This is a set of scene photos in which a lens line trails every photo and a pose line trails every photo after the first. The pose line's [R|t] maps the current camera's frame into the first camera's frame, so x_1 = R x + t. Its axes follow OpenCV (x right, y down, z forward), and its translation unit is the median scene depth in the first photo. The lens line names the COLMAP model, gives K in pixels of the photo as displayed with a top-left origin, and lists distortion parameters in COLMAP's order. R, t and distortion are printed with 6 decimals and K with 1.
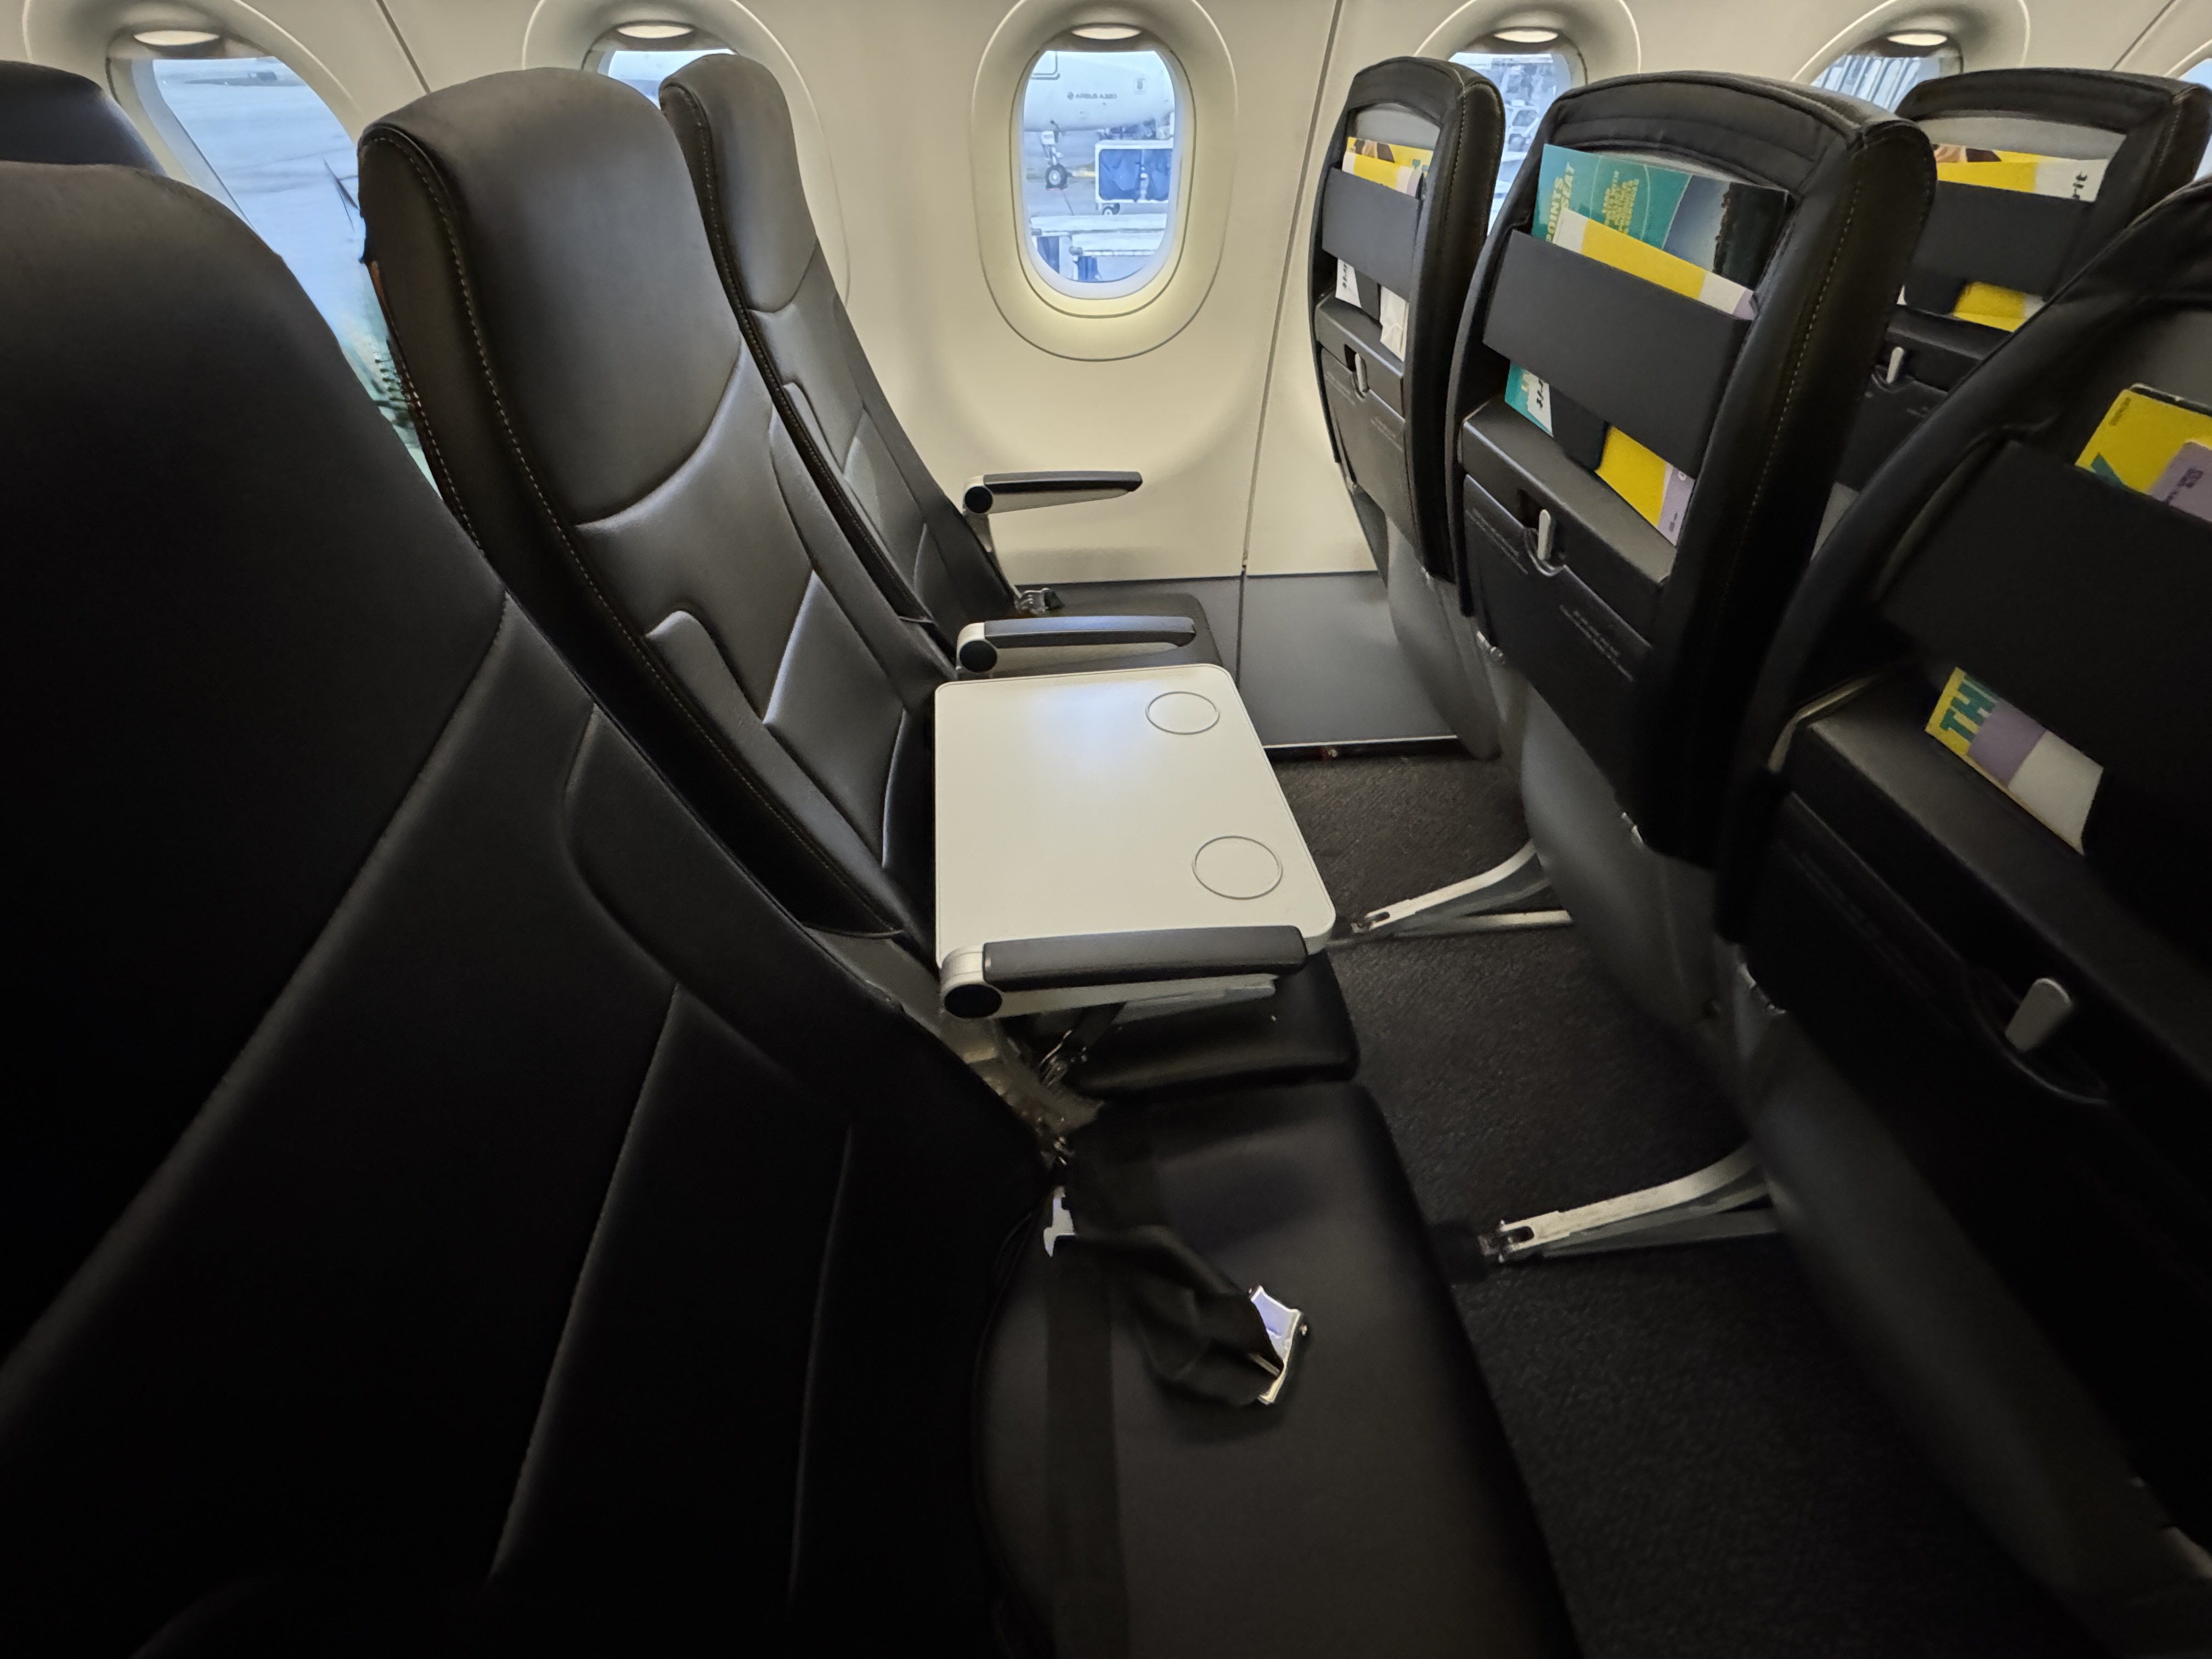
lens RADIAL K [[895.0, 0, 1139.5], [0, 895.0, 830.7], [0, 0, 1]] dist [-0.060365, 0.000015]
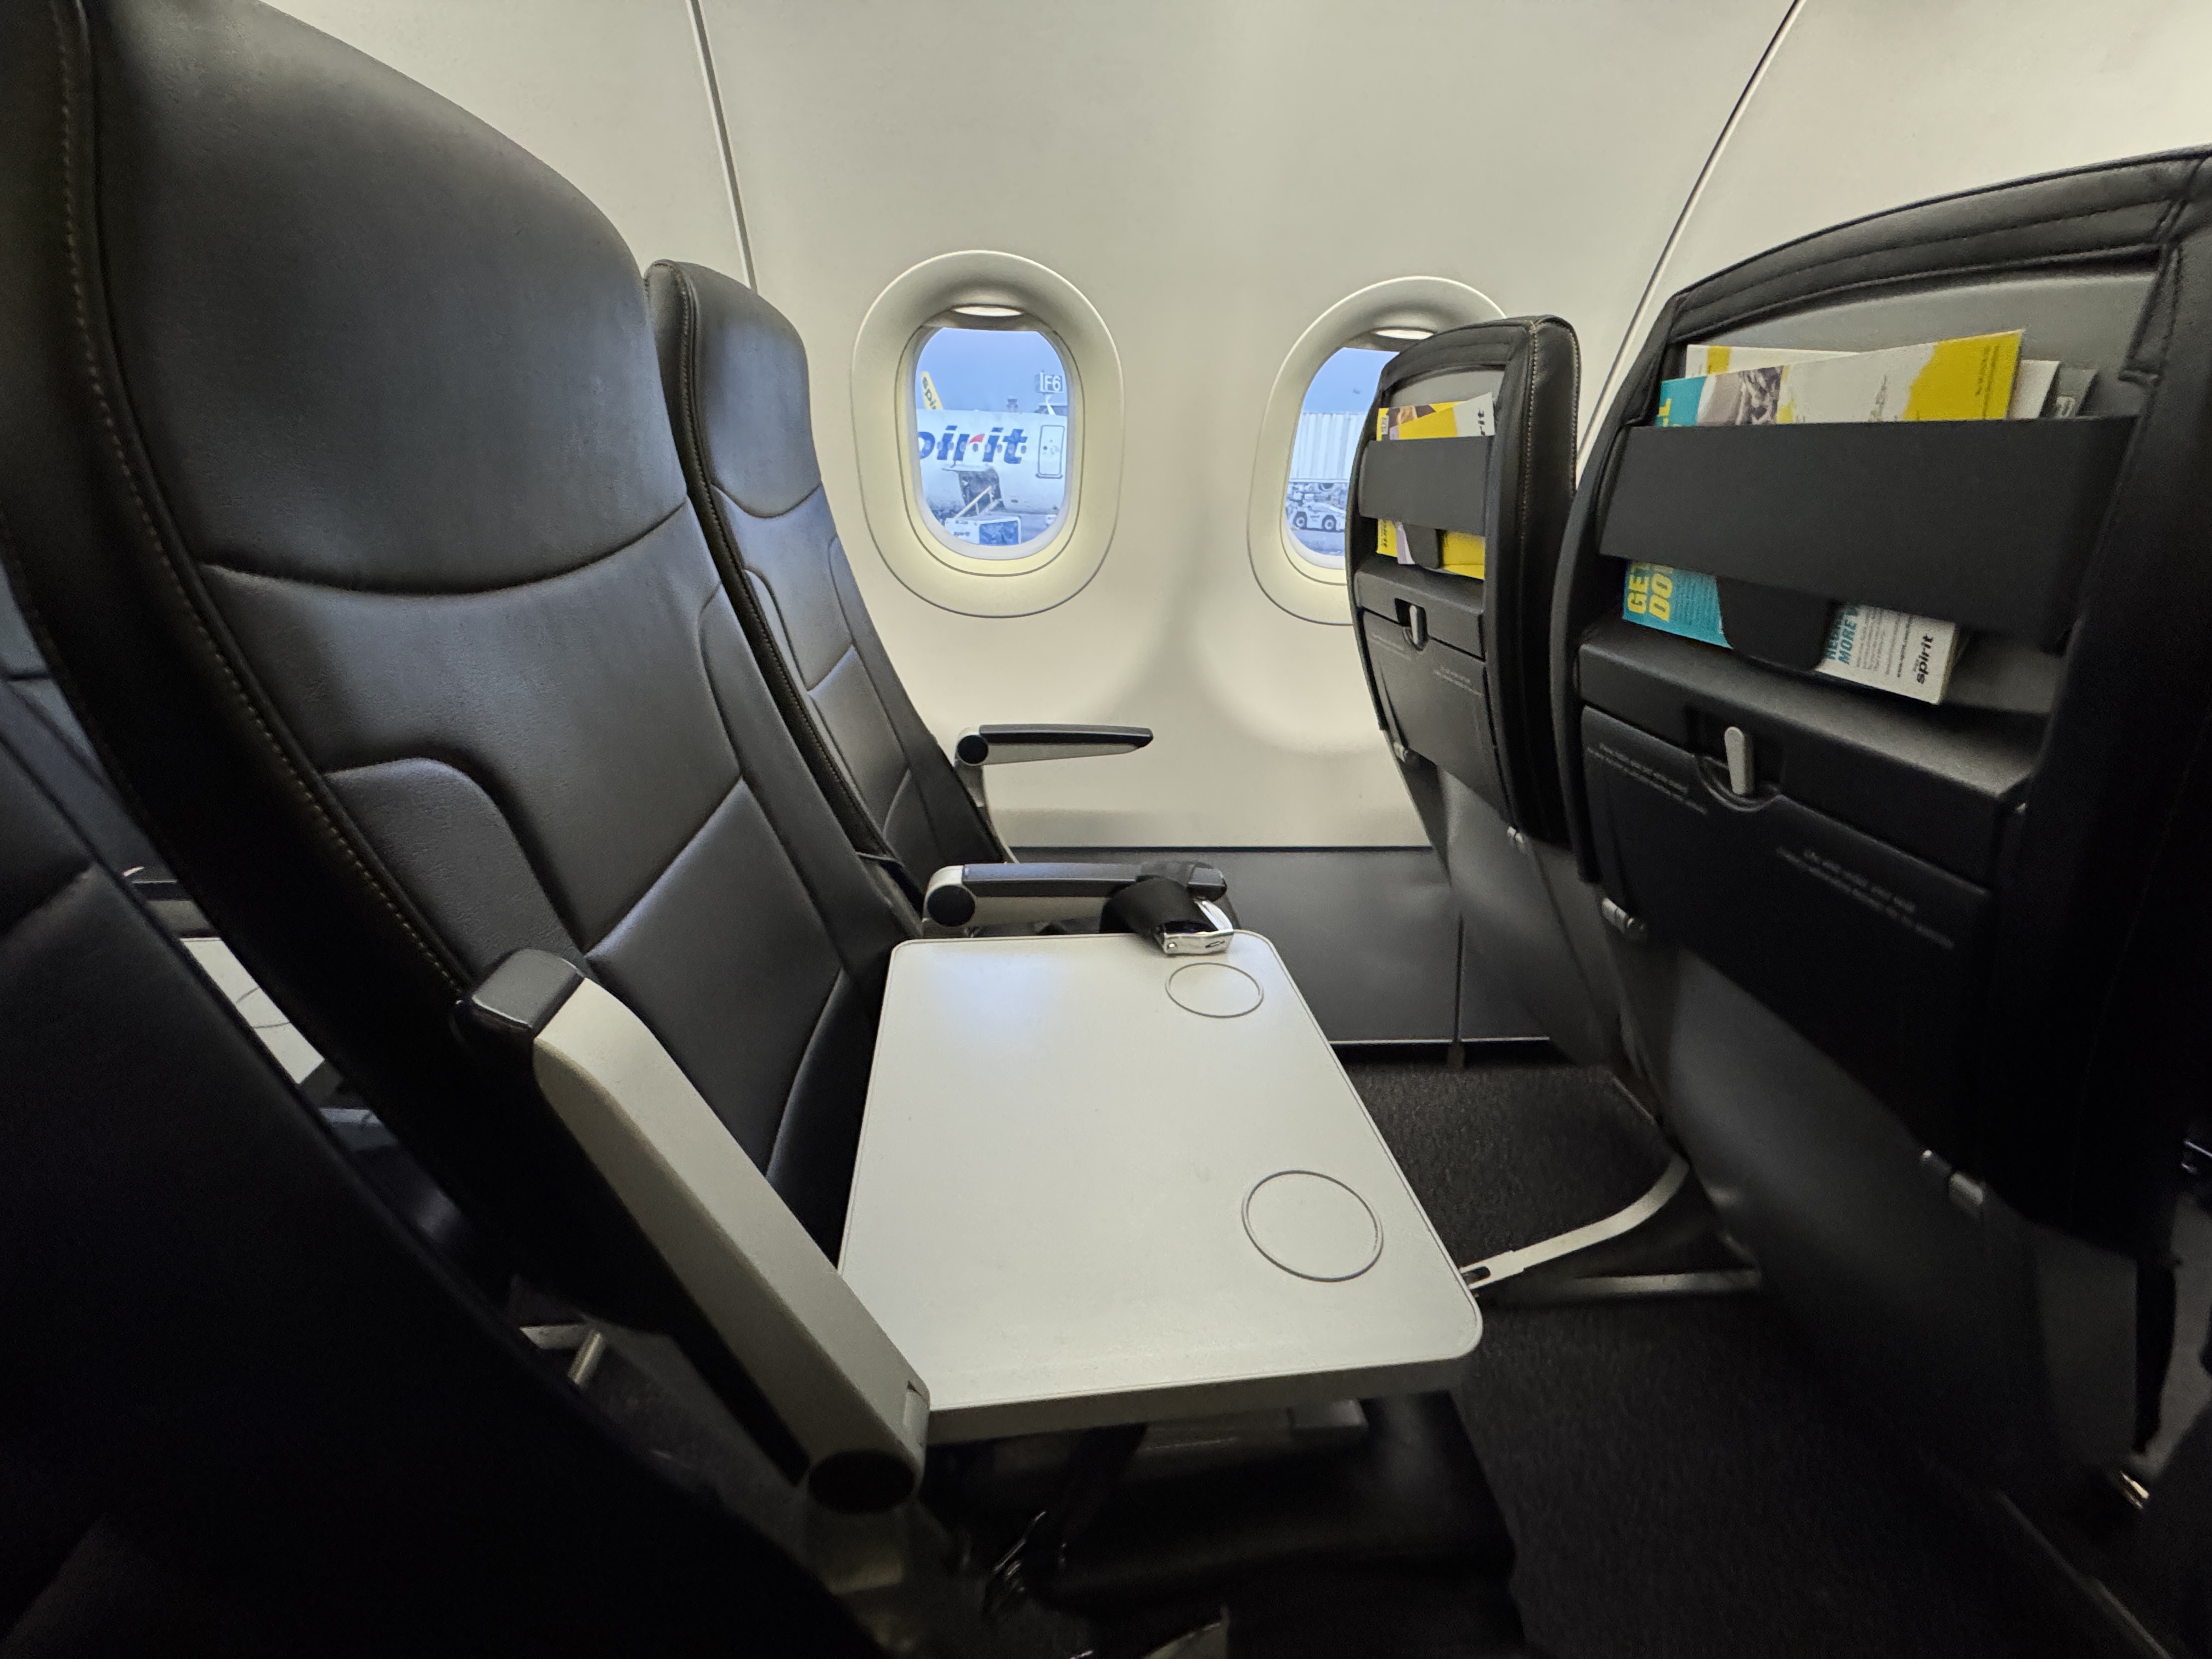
lens RADIAL K [[890.3, 0, 1113.2], [0, 890.3, 920.8], [0, 0, 1]] dist [0.000568, 0.000031]
pose [[0.998990, 0.040614, -0.019233, -0.027806], [-0.044135, 0.967253, -0.249947, 0.000224], [0.008452, 0.250544, 0.968068, 0.258907]]
